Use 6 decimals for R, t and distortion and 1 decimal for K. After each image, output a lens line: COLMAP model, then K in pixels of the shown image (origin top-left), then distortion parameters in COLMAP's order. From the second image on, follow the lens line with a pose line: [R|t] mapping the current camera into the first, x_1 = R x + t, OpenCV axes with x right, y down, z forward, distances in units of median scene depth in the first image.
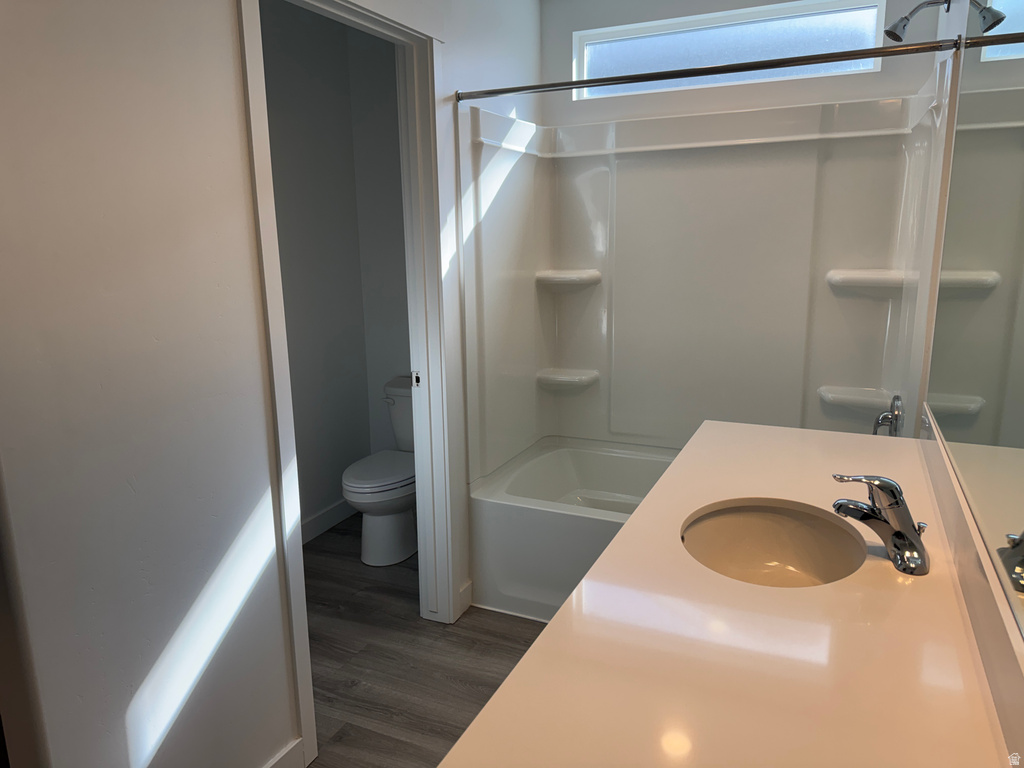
lens RADIAL K [[708.5, 0, 512.0], [0, 708.5, 384.0], [0, 0, 1]] dist [0.108590, -0.158279]
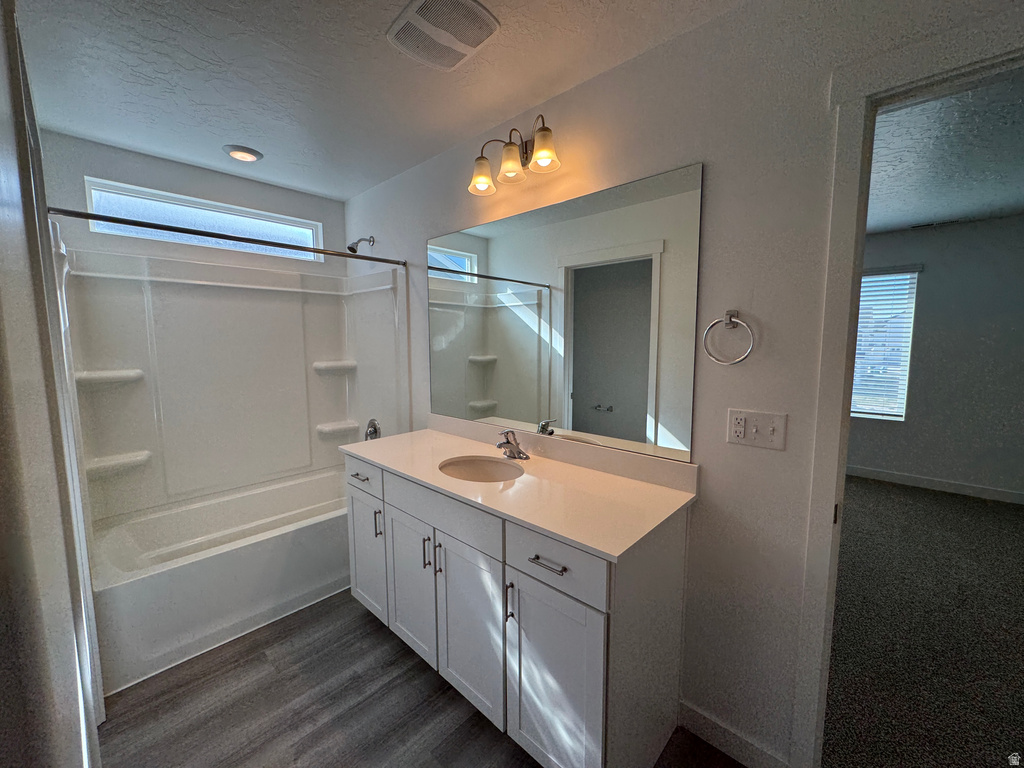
lens RADIAL K [[407.5, 0, 512.0], [0, 407.5, 384.0], [0, 0, 1]] dist [-0.001726, -0.000393]
pose [[0.310874, -0.091273, 0.946059, -0.401818], [0.191272, 0.981022, 0.031794, -0.039159], [-0.931006, 0.171071, 0.322432, 0.201811]]
